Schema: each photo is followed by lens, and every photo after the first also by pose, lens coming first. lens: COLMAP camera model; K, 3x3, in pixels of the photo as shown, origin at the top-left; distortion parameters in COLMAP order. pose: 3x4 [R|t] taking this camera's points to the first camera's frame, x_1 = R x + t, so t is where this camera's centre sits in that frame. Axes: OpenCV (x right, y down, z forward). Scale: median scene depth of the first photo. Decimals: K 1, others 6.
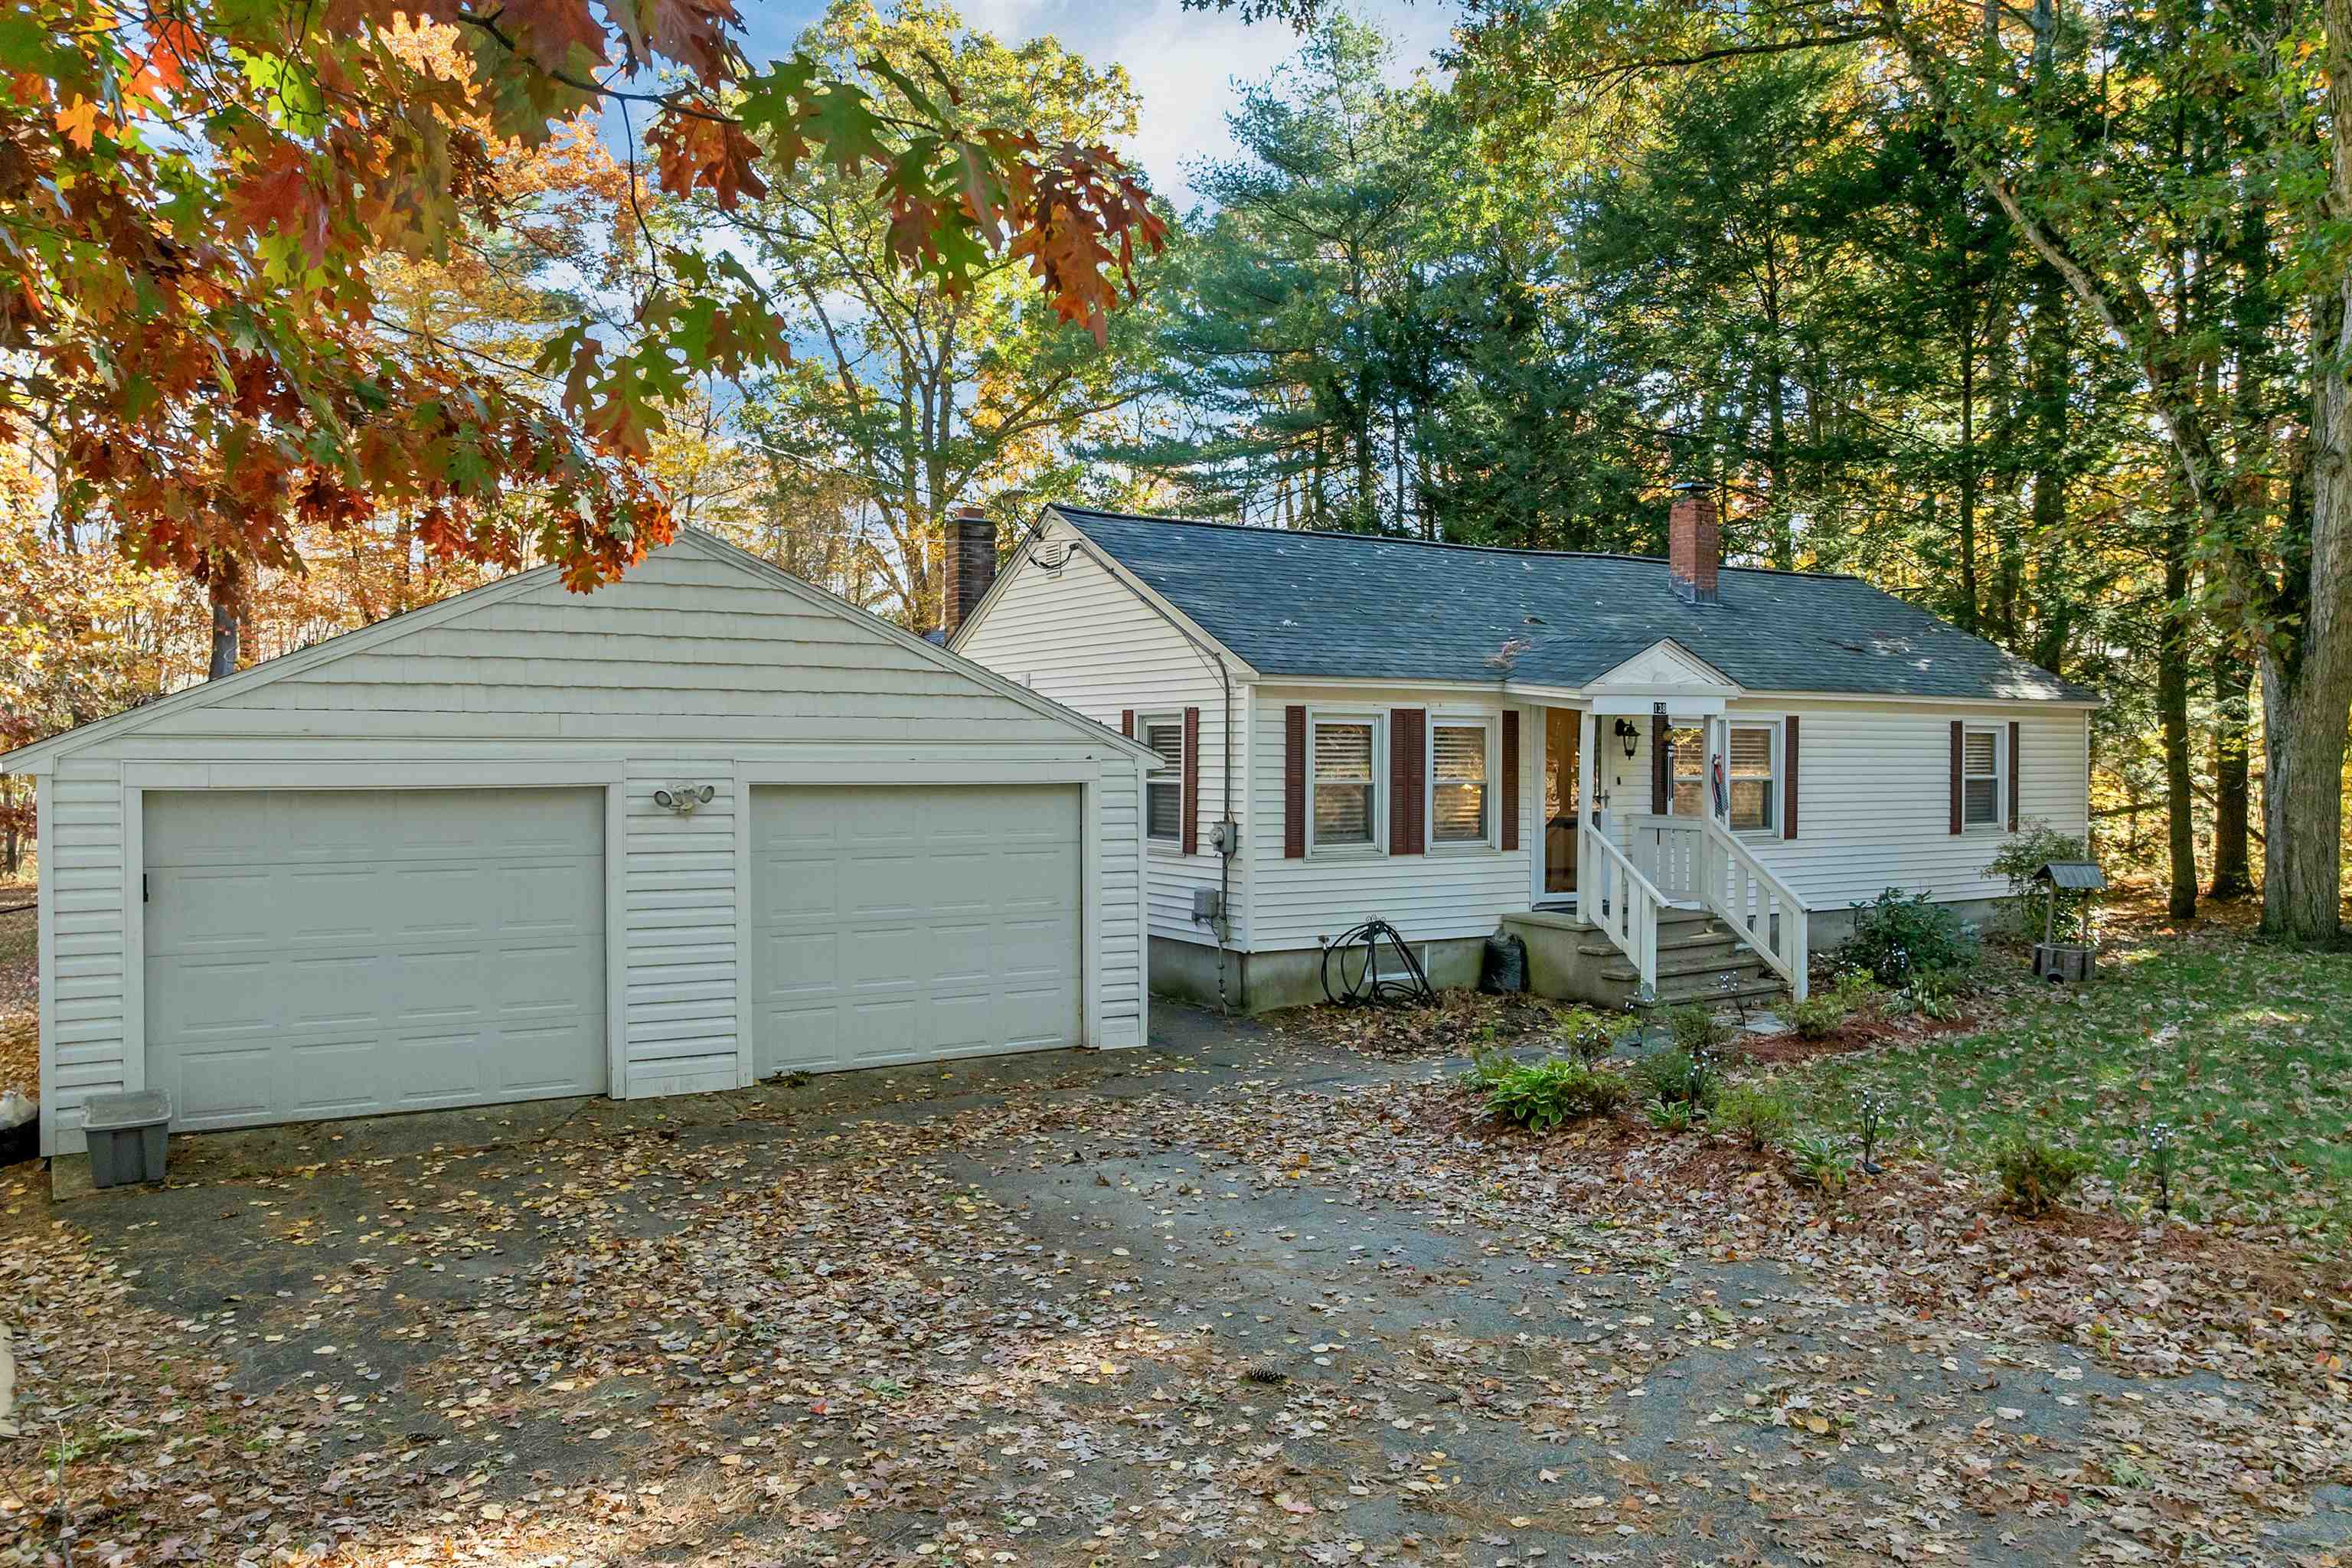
lens RADIAL K [[1706.5, 0, 1176.0], [0, 1706.5, 784.0], [0, 0, 1]] dist [-0.046884, -0.002298]
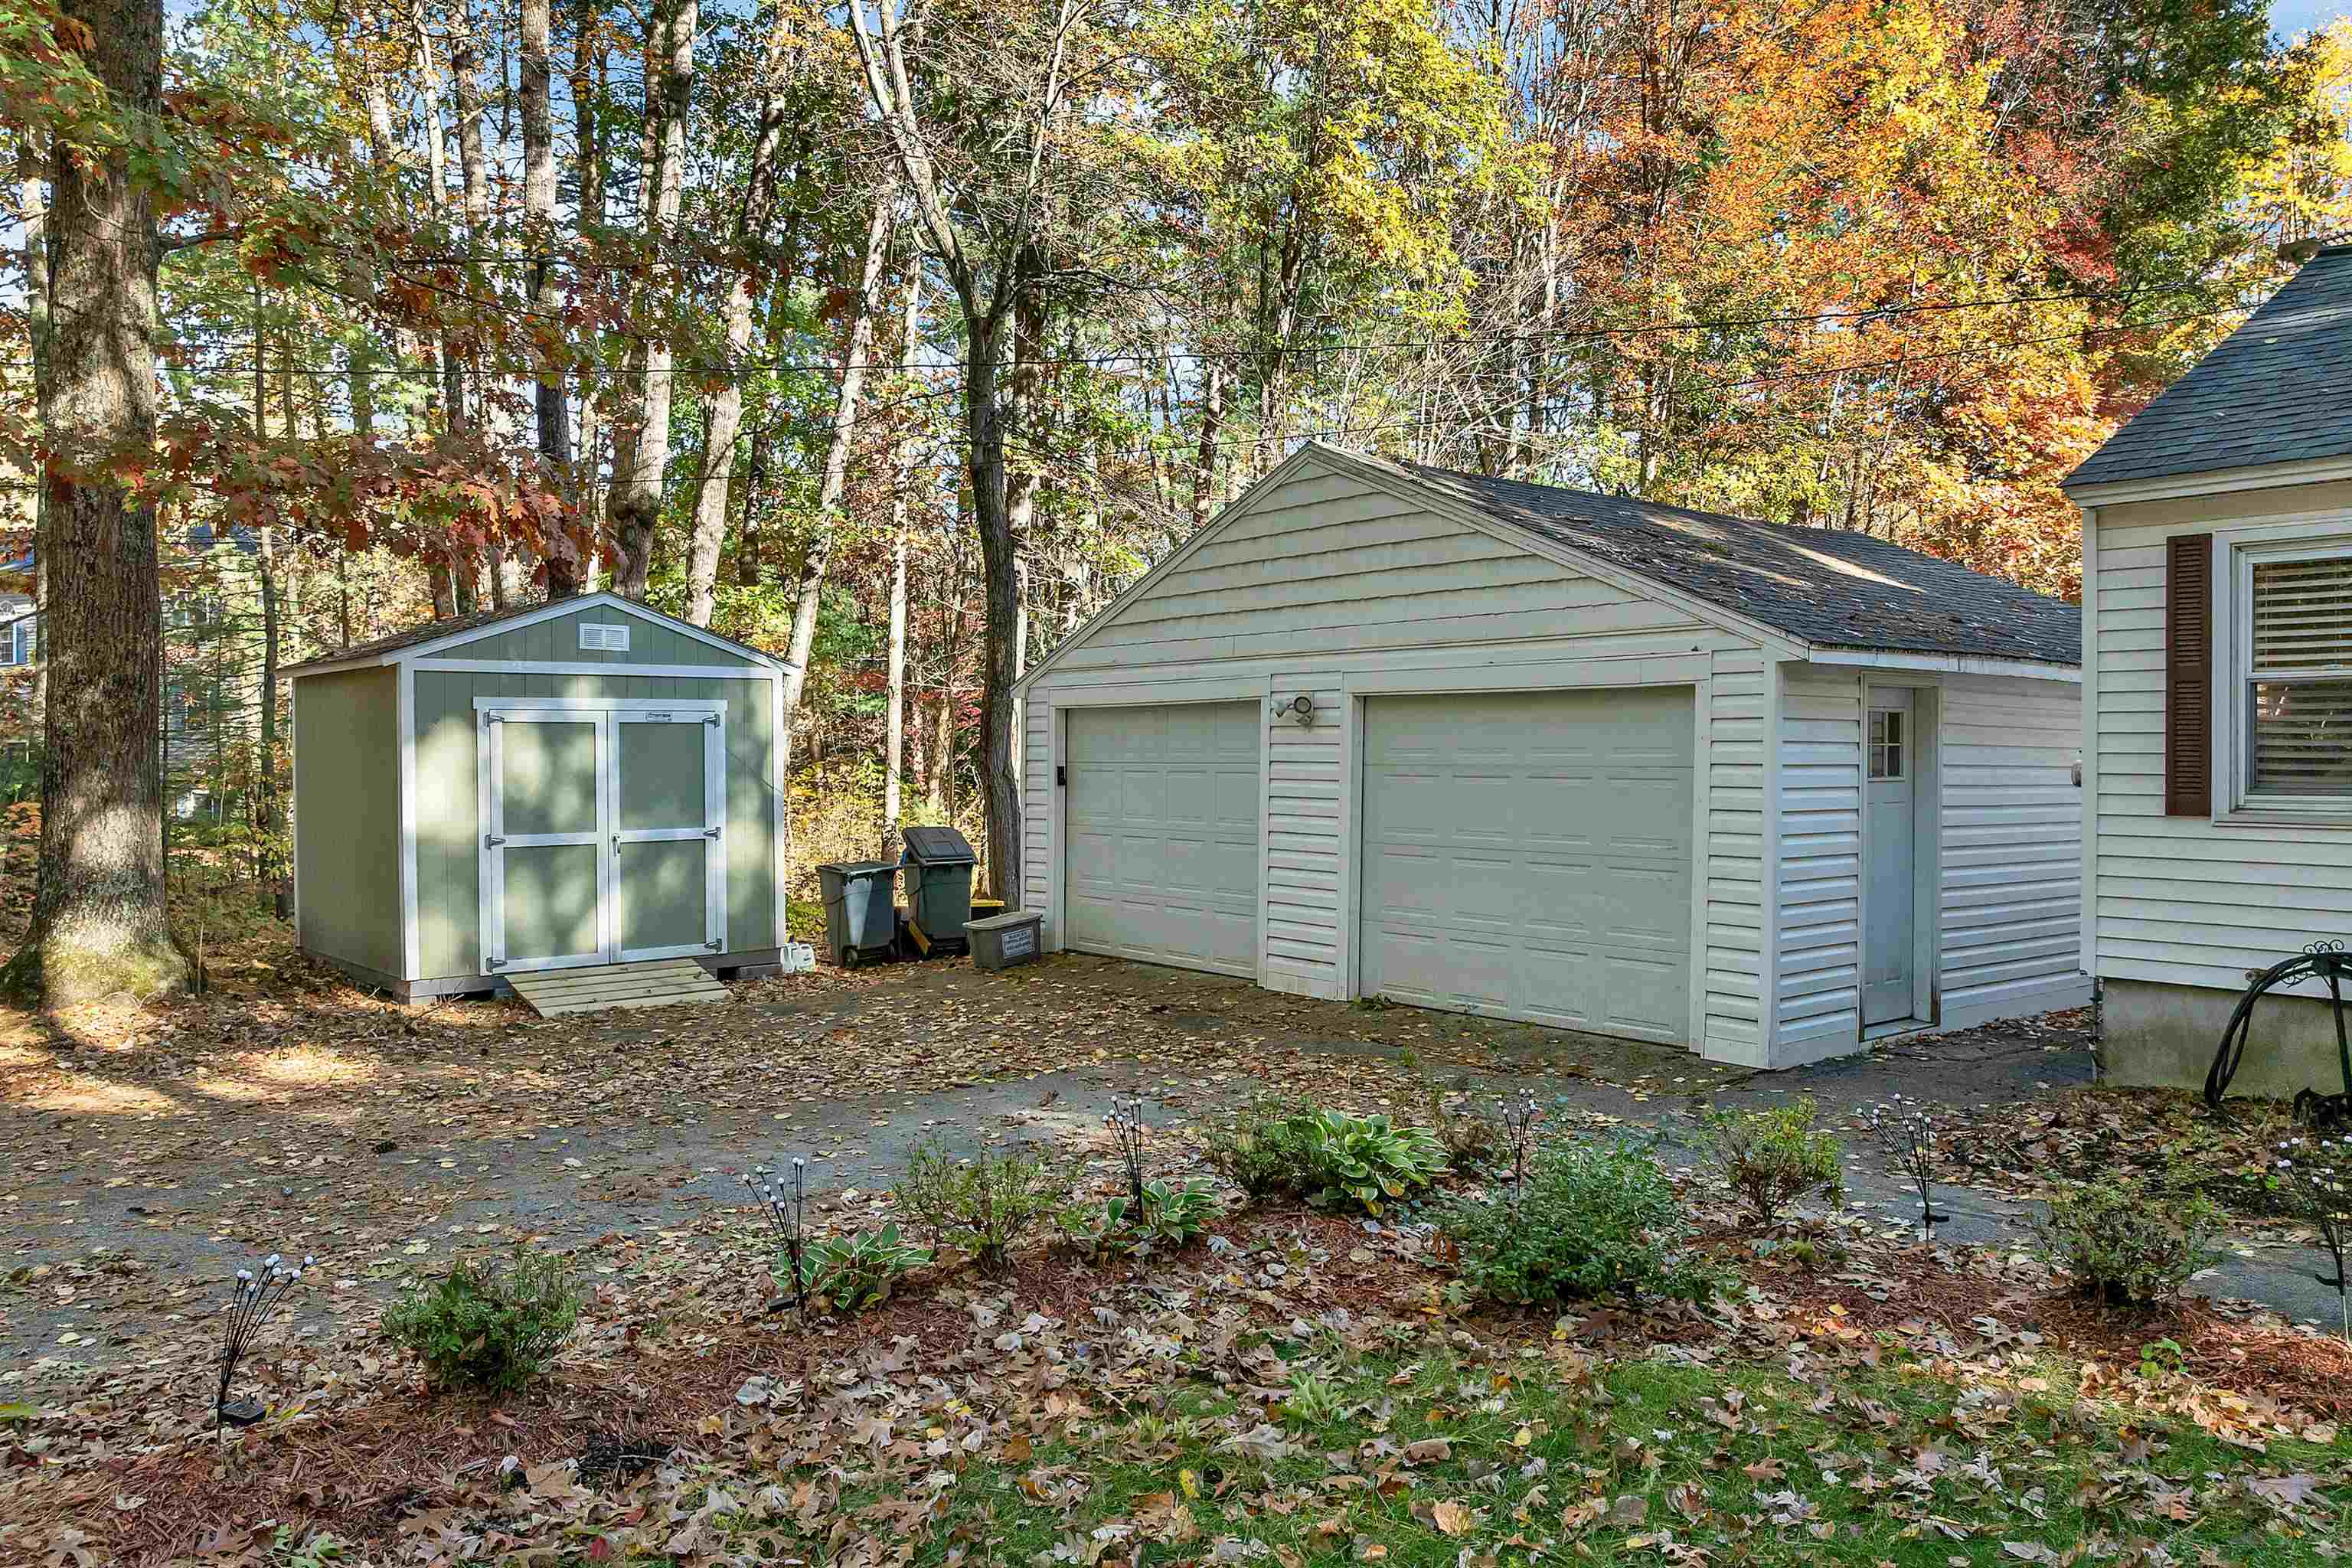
lens RADIAL K [[1706.5, 0, 1176.0], [0, 1706.5, 784.0], [0, 0, 1]] dist [-0.046884, -0.002298]
pose [[0.099897, 0.005235, -0.994984, 0.718974], [-0.027098, 0.999630, 0.002539, 0.051514], [0.994629, 0.026708, 0.100002, 0.795254]]
